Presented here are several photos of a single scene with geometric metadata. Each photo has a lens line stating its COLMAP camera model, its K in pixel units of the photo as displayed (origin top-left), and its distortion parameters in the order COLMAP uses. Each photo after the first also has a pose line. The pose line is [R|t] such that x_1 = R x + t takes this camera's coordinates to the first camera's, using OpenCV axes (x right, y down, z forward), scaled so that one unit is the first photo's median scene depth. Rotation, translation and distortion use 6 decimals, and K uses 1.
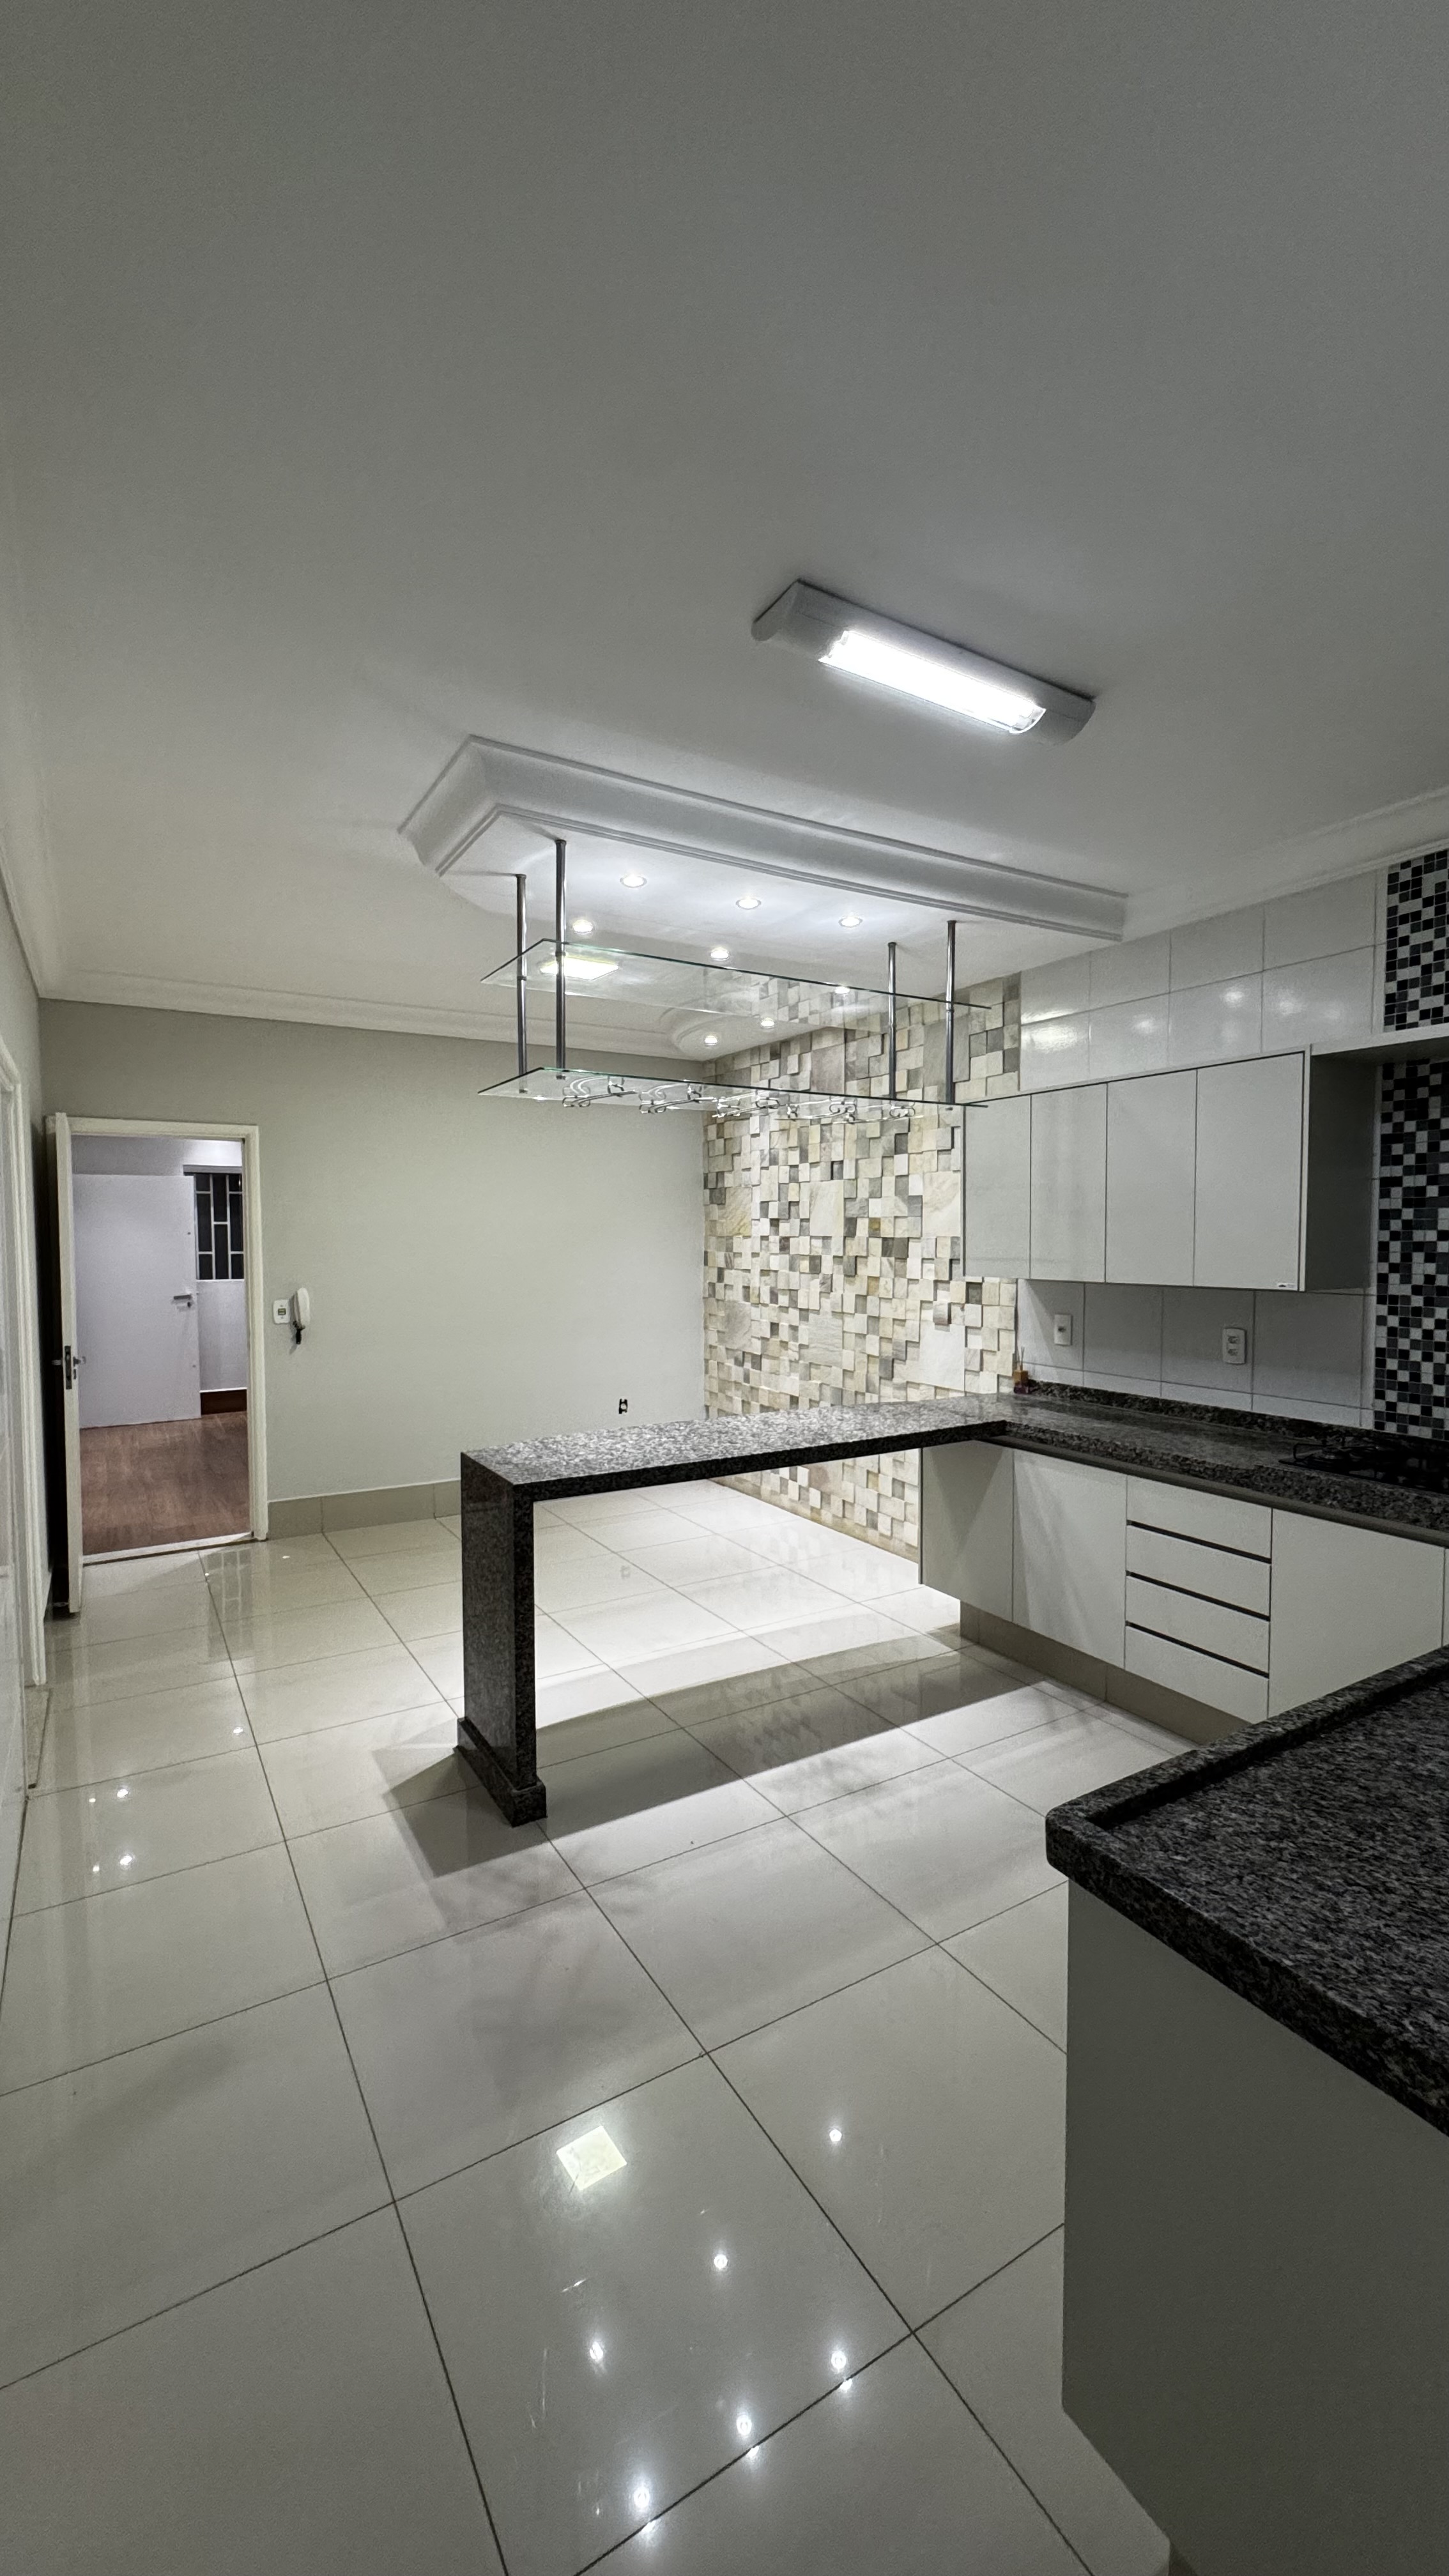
lens RADIAL K [[1034.5, 0, 724.5], [0, 1034.5, 1288.0], [0, 0, 1]] dist [-0.002704, -0.000291]
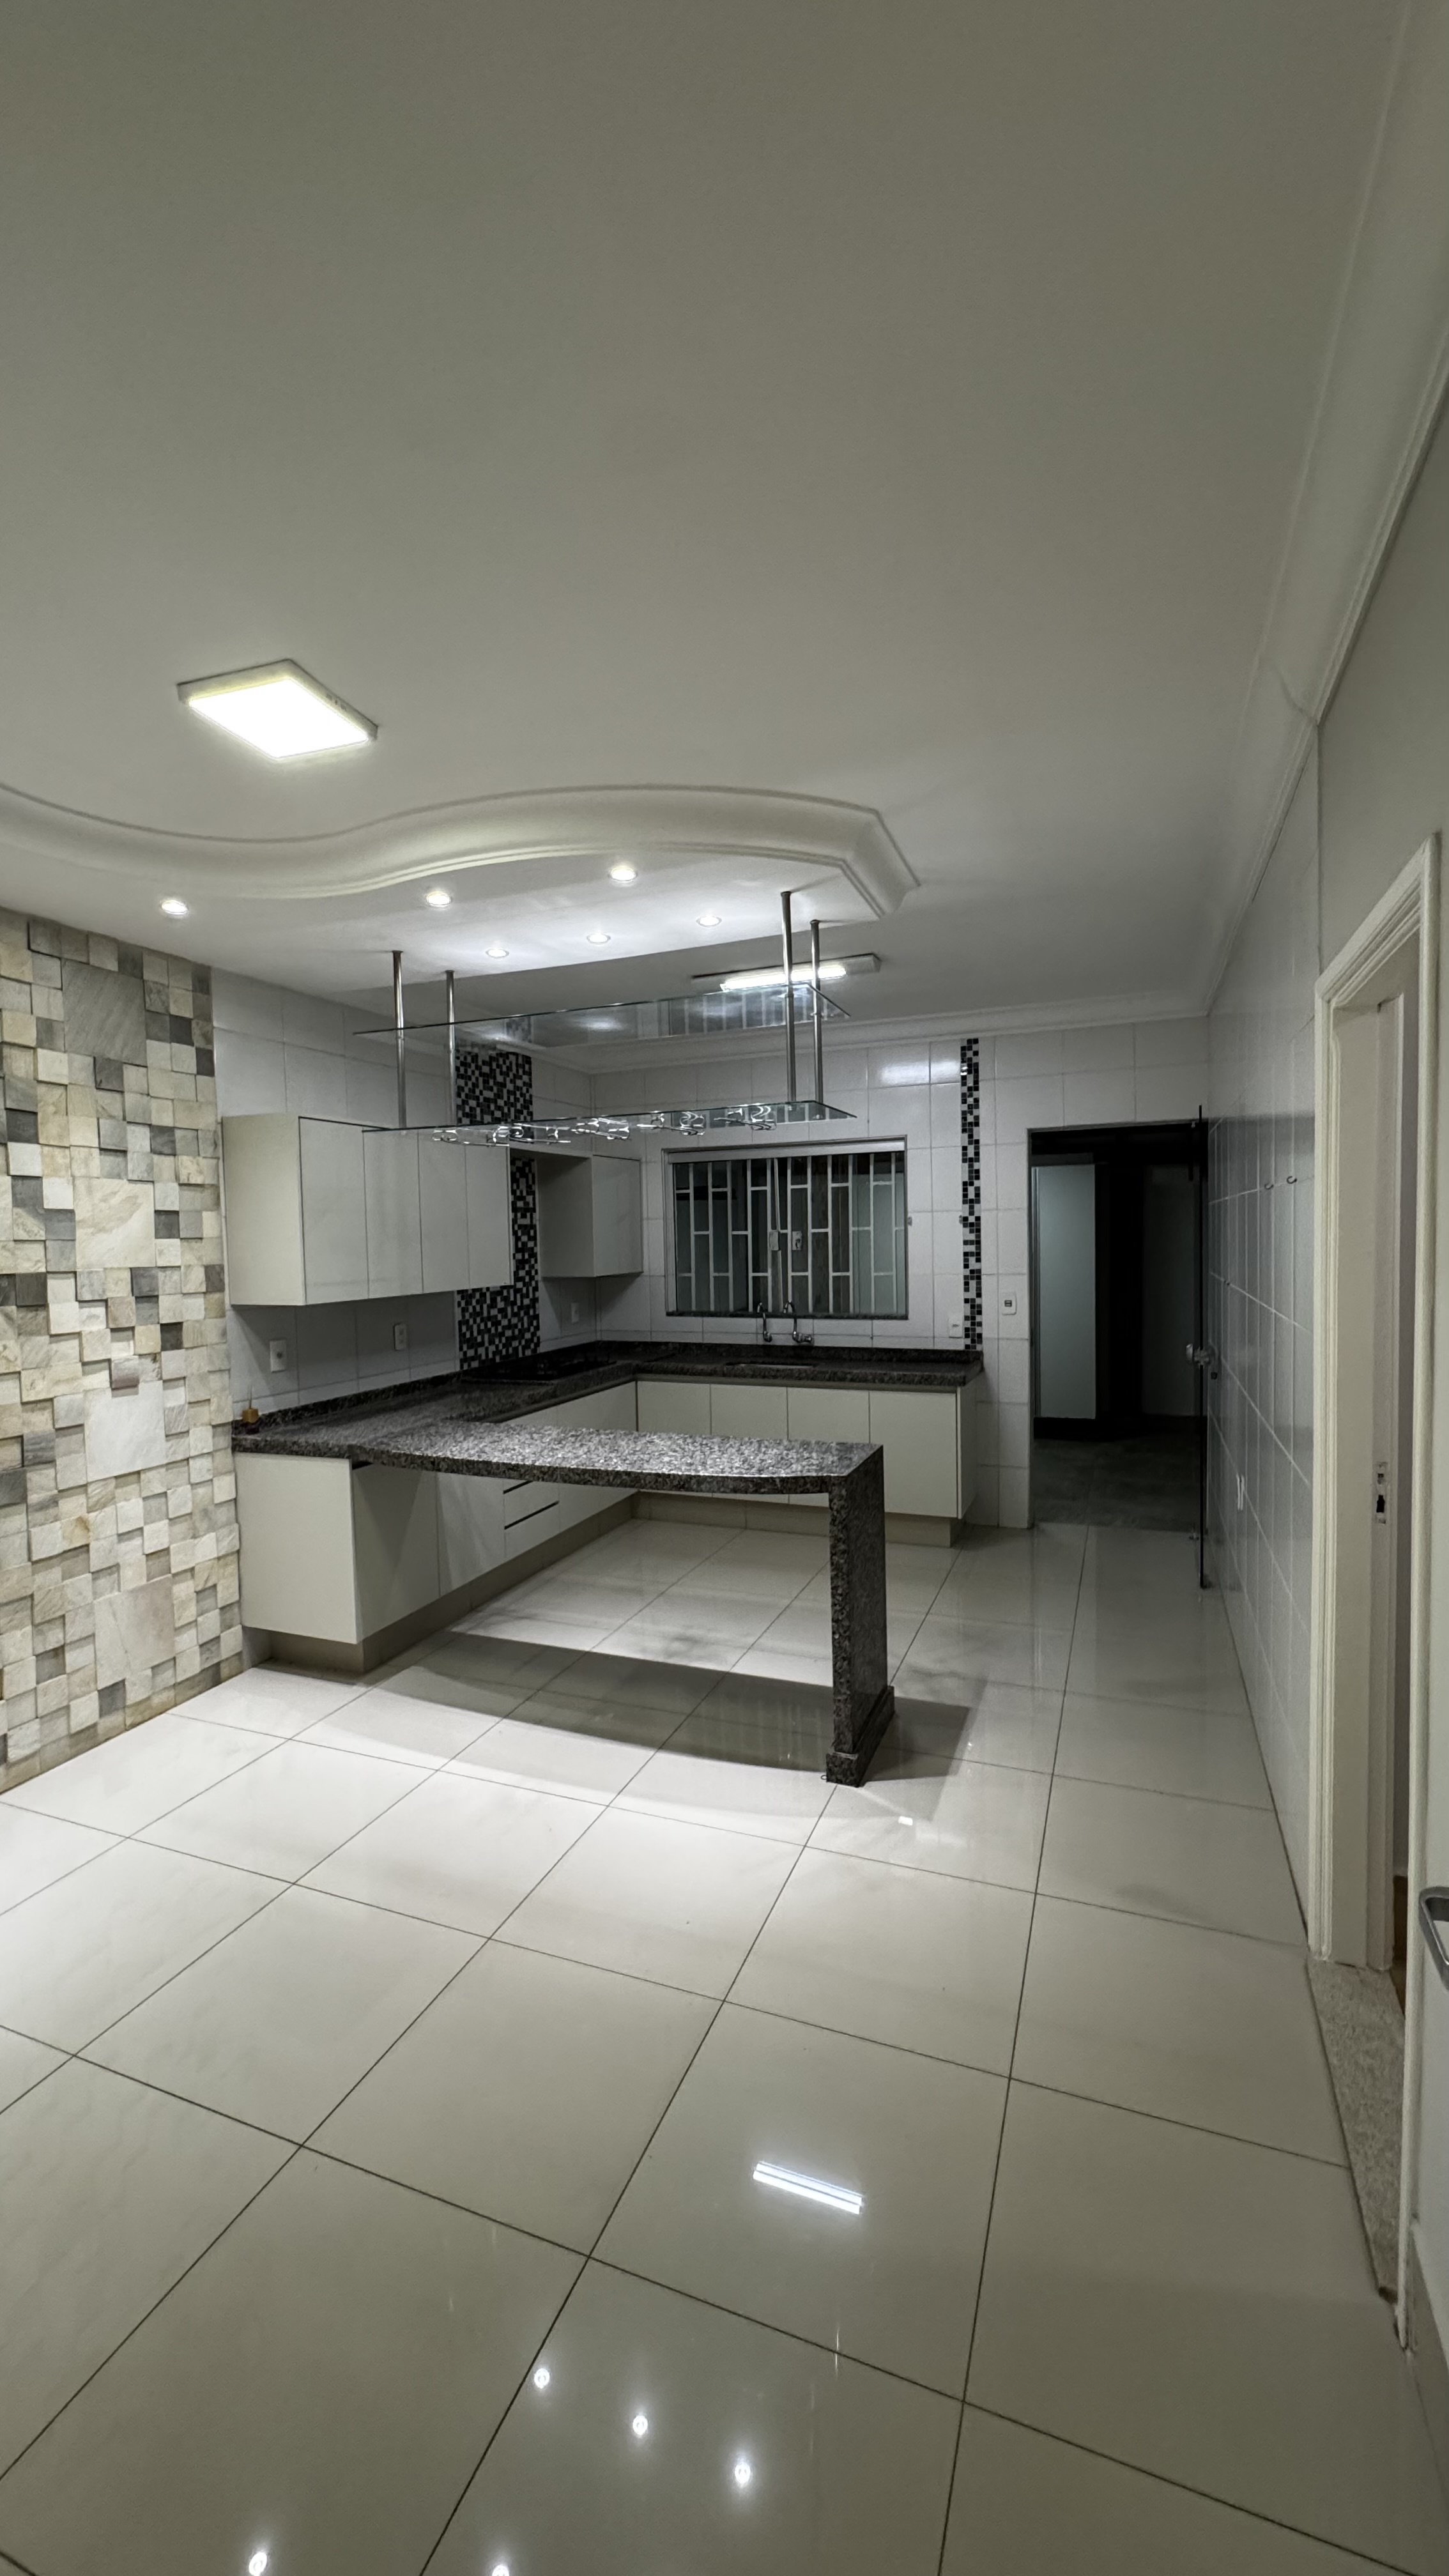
lens RADIAL K [[1034.5, 0, 724.5], [0, 1034.5, 1288.0], [0, 0, 1]] dist [-0.002704, -0.000291]
pose [[-0.607718, -0.022942, 0.793822, -0.765767], [0.066159, 0.994645, 0.079394, -0.079404], [-0.791392, 0.100767, -0.602946, 1.339239]]
